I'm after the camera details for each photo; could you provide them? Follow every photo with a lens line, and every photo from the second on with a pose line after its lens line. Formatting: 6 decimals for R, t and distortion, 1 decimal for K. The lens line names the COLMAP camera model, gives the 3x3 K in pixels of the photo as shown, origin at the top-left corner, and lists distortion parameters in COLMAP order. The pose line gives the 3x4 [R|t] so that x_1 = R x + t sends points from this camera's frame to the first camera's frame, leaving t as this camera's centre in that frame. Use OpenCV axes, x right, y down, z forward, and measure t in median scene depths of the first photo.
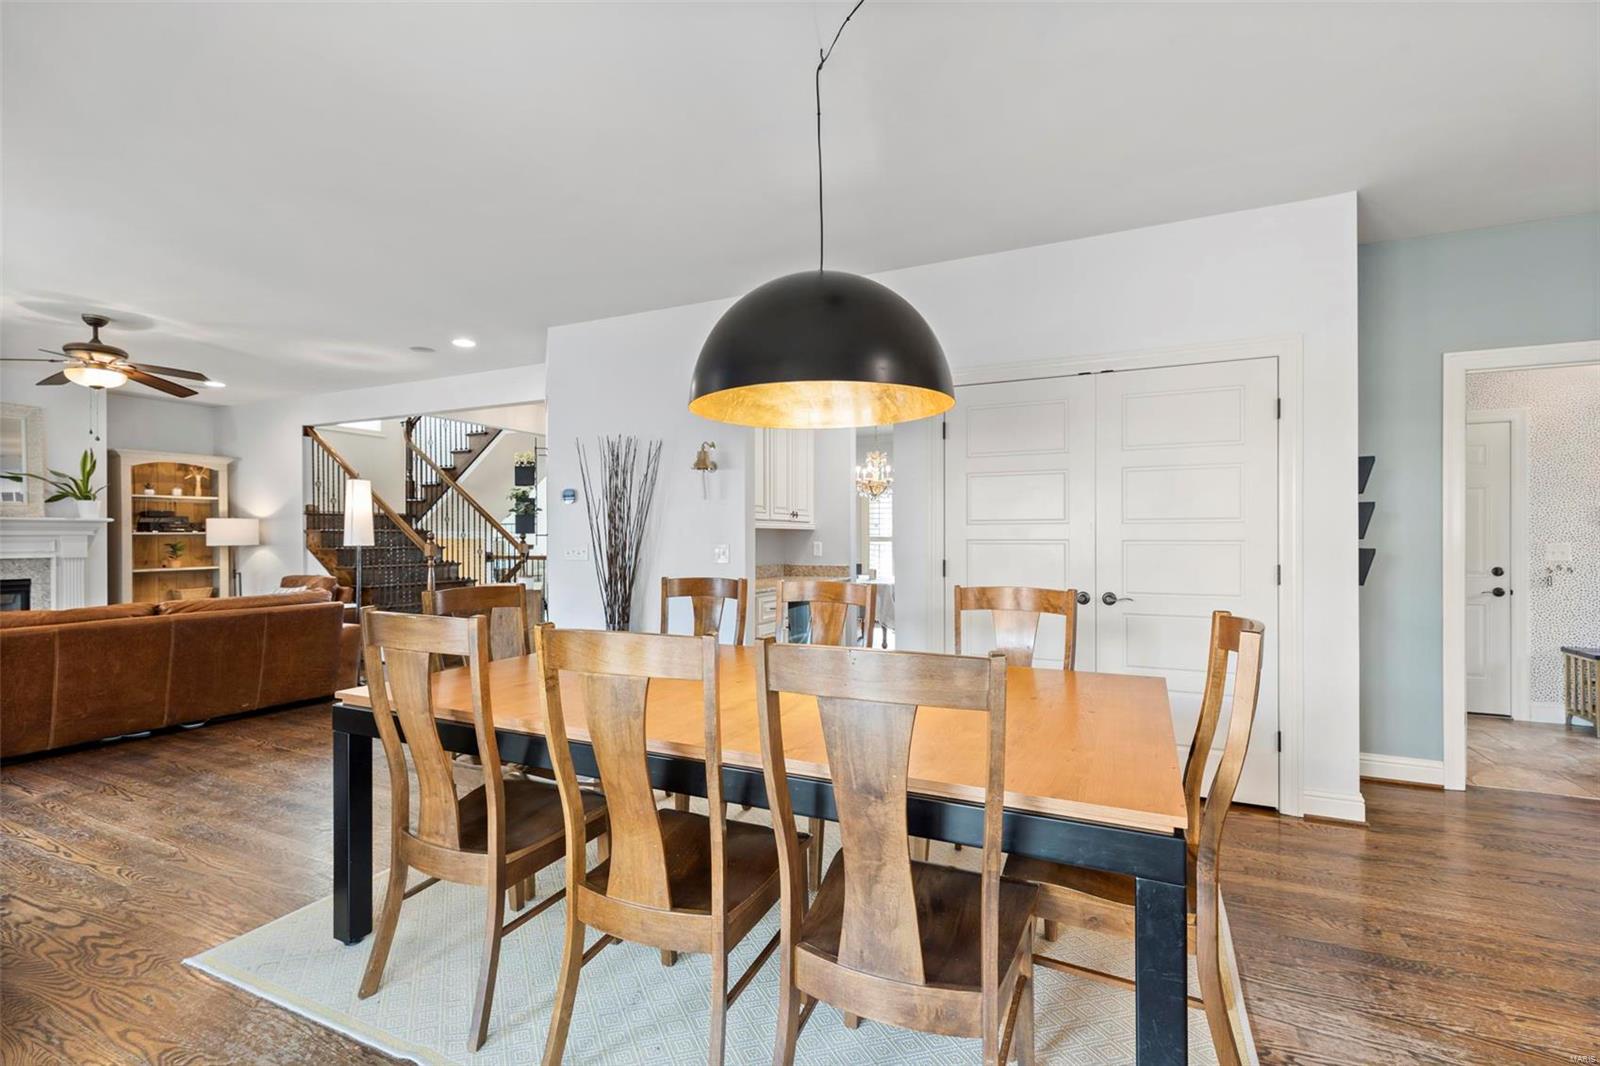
lens RADIAL K [[713.8, 0, 802.3], [0, 713.8, 535.0], [0, 0, 1]] dist [0.004498, -0.001879]
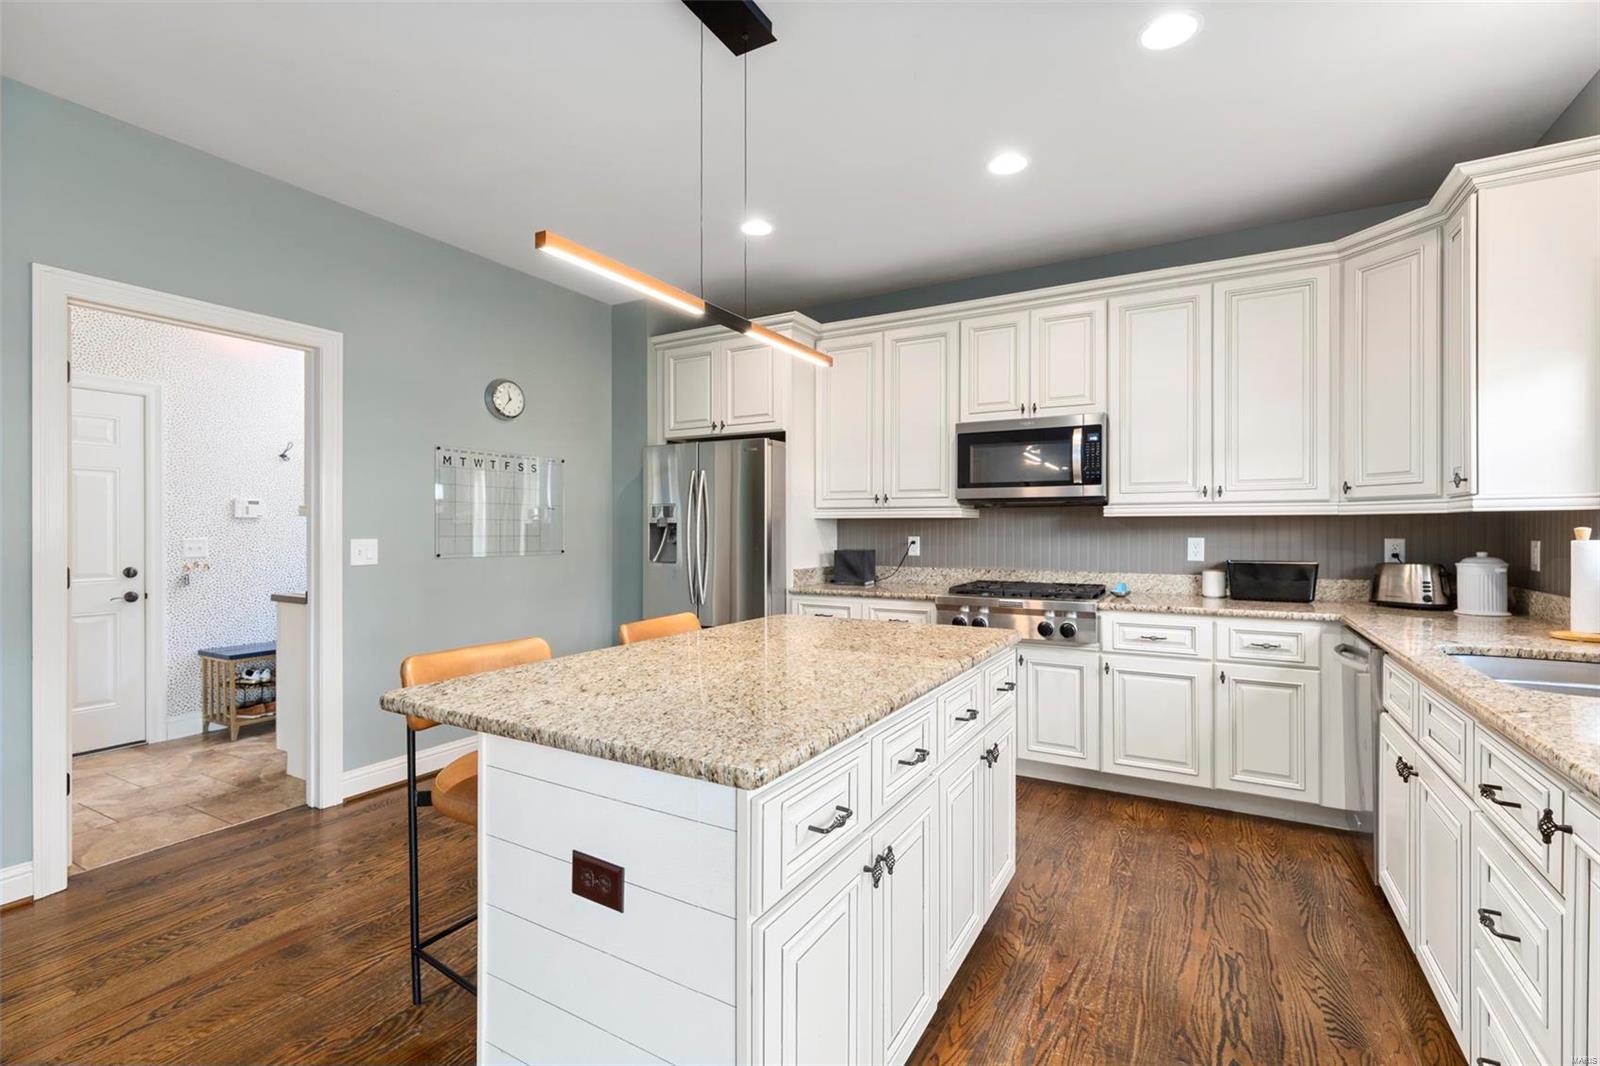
lens RADIAL K [[713.8, 0, 790.9], [0, 713.8, 535.6], [0, 0, 1]] dist [0.004498, -0.001879]
pose [[0.077359, -0.006415, 0.996983, 0.131564], [-0.005003, 0.999964, 0.006823, -0.001012], [-0.996991, -0.005516, 0.077324, 0.109917]]
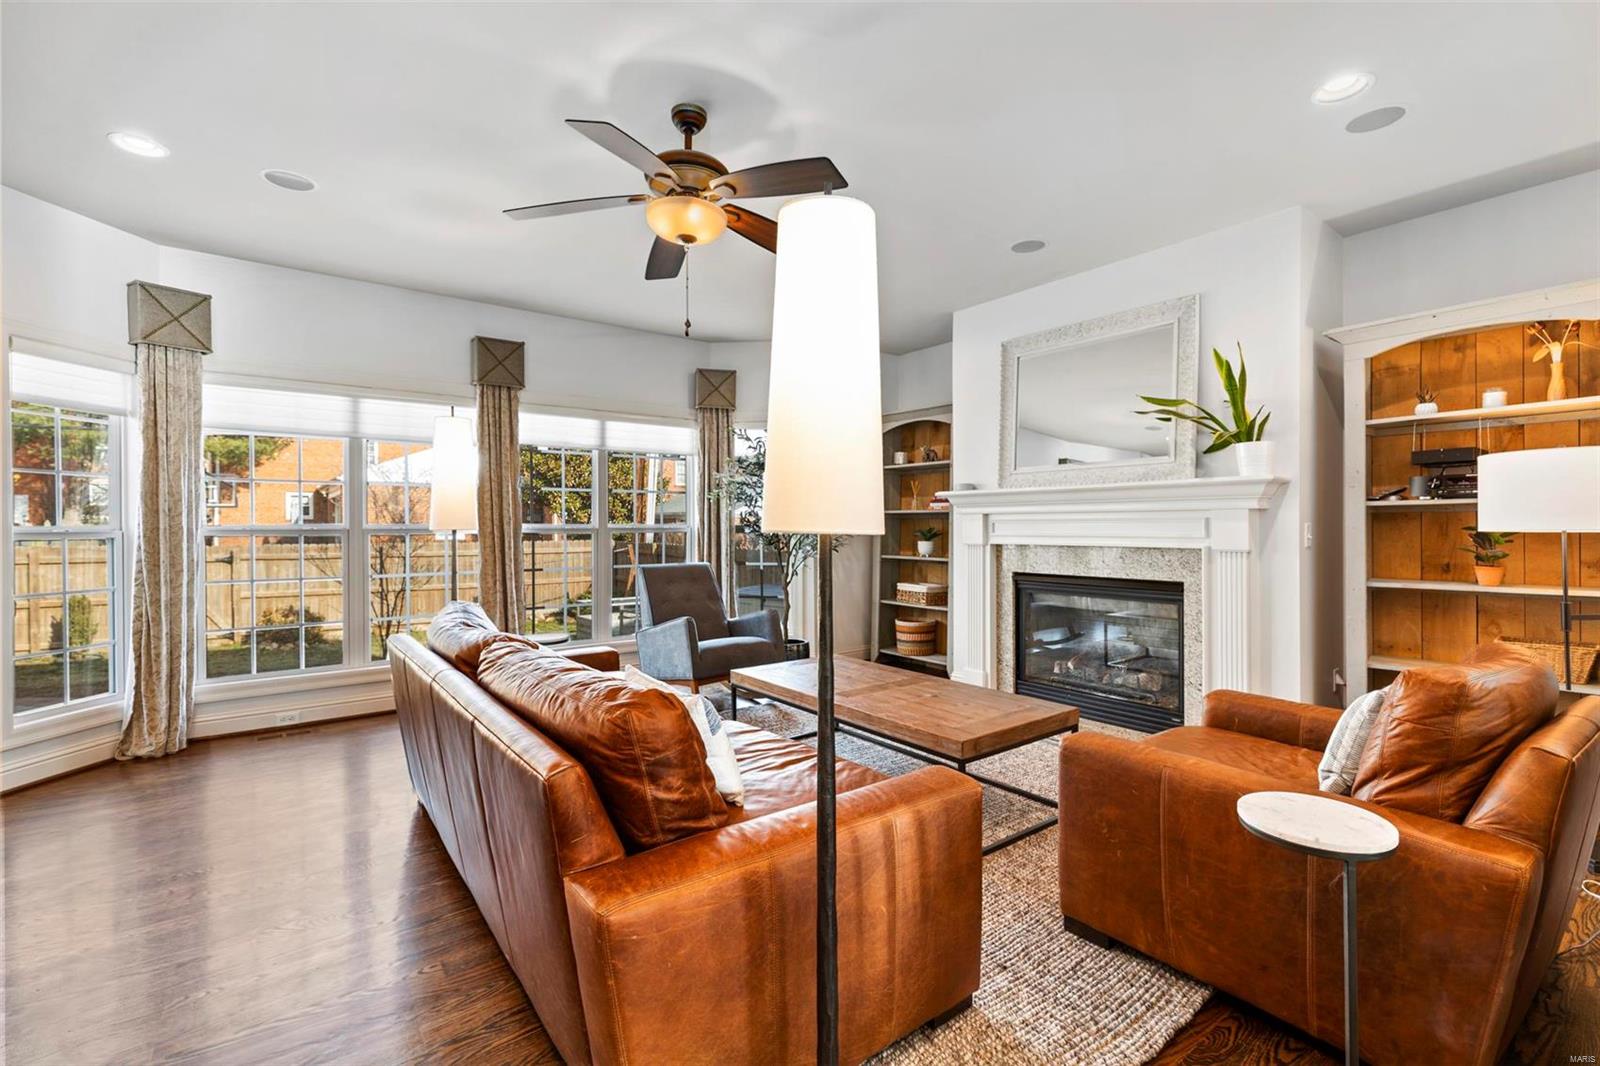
lens RADIAL K [[713.8, 0, 793.8], [0, 713.8, 524.4], [0, 0, 1]] dist [0.004498, -0.001879]
pose [[-0.457414, 0.003694, -0.889246, -0.349616], [0.006548, 0.999978, 0.000786, 0.008864], [0.889230, -0.005463, -0.457428, 0.881569]]
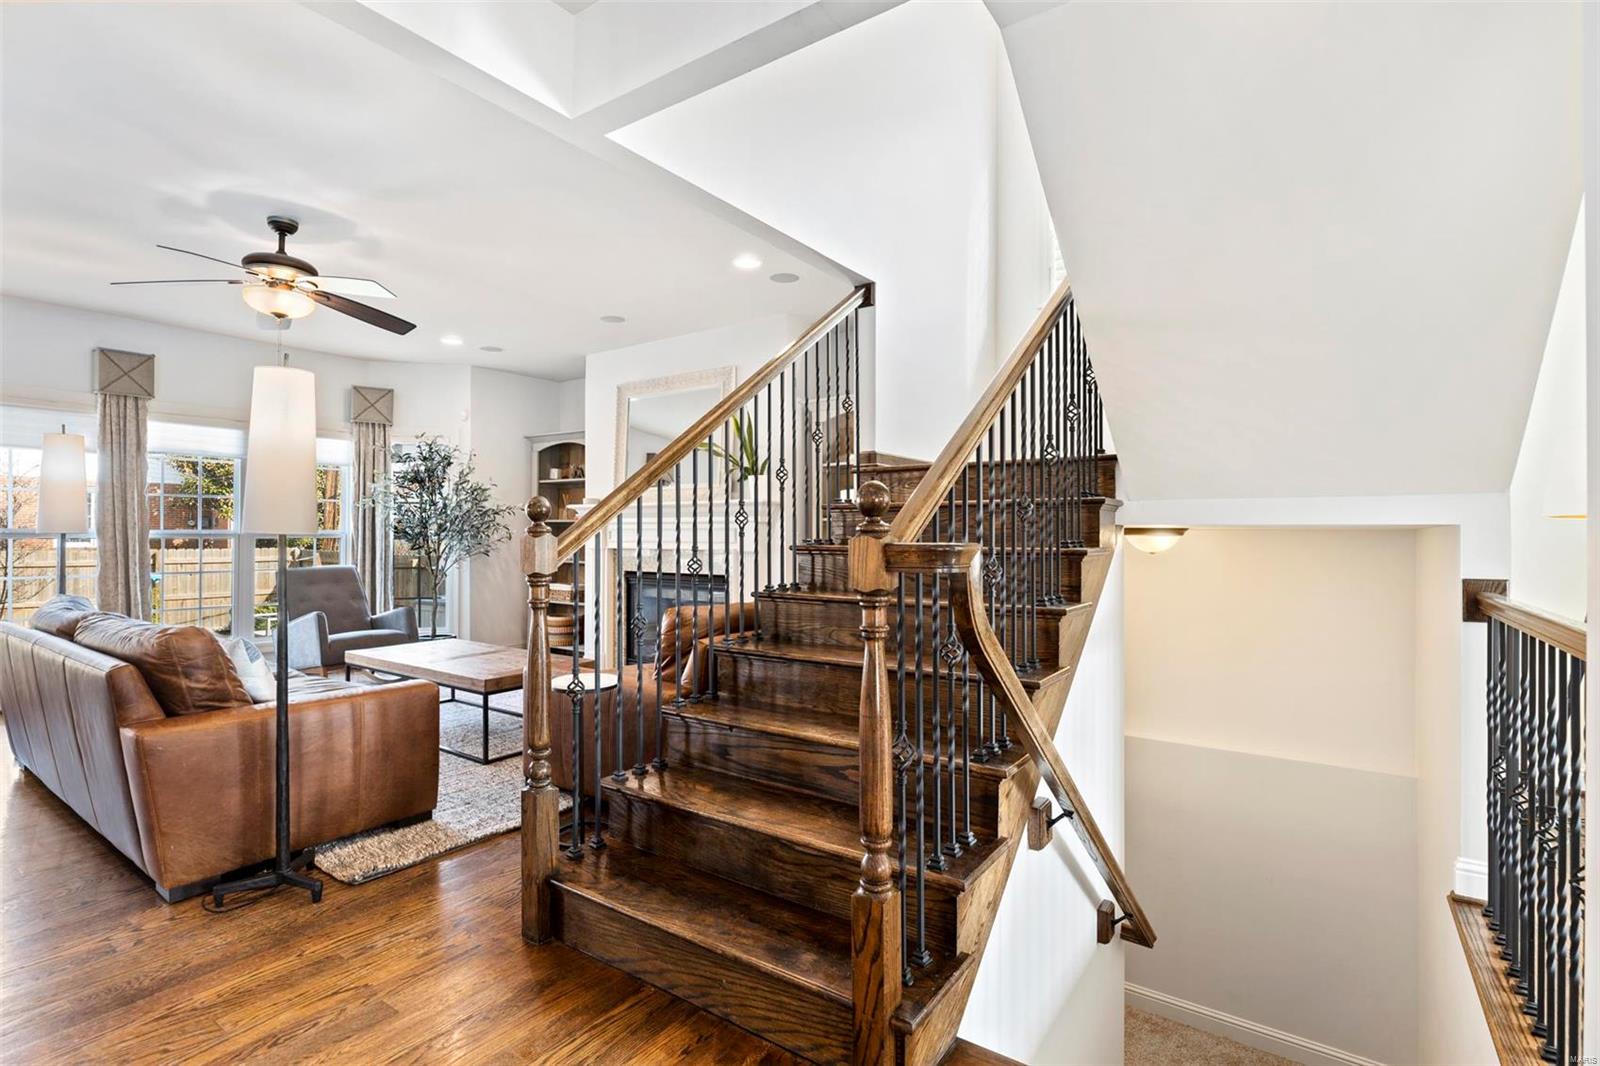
lens RADIAL K [[769.0, 0, 796.8], [0, 769.0, 526.4], [0, 0, 1]] dist [-0.003994, 0.000020]
pose [[-0.171151, -0.006322, -0.985225, -0.192368], [-0.000448, 0.999980, -0.006338, 0.009316], [0.985245, -0.000643, -0.171150, 1.109772]]
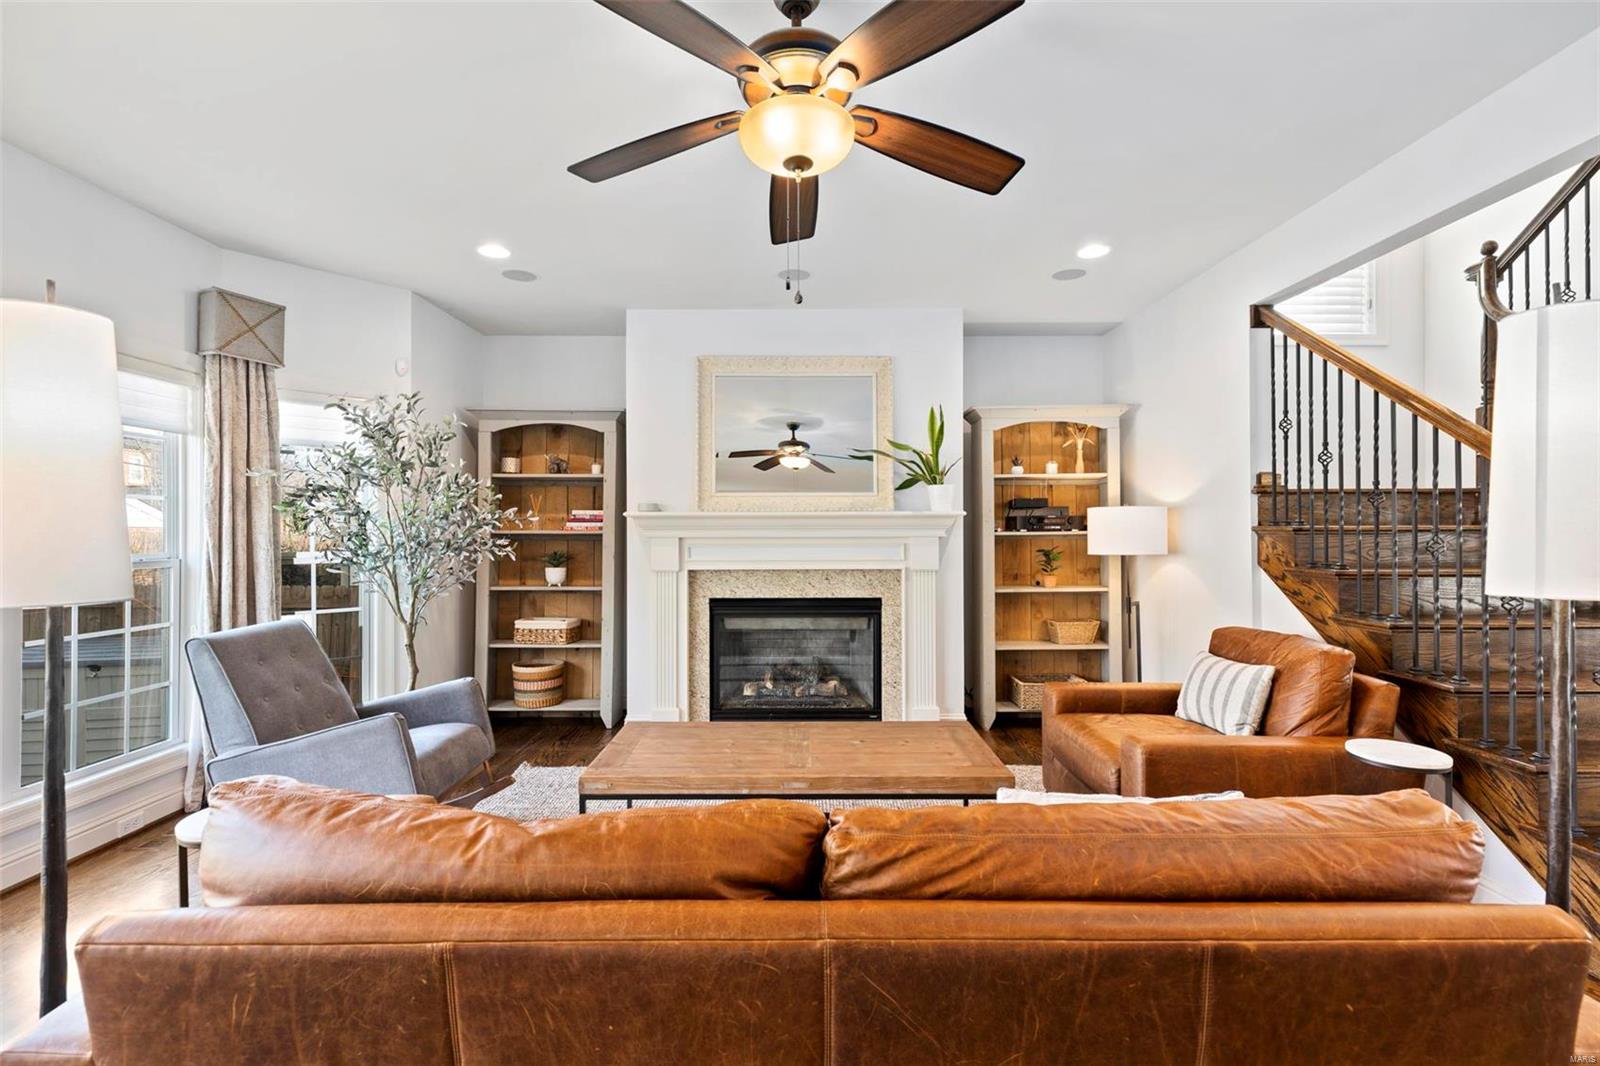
lens RADIAL K [[713.8, 0, 802.3], [0, 713.8, 530.7], [0, 0, 1]] dist [0.004498, -0.001879]
pose [[0.436538, 0.000182, -0.899686, -0.422967], [0.002174, 0.999997, 0.001257, -0.005977], [0.899683, -0.002504, 0.436536, 0.553872]]
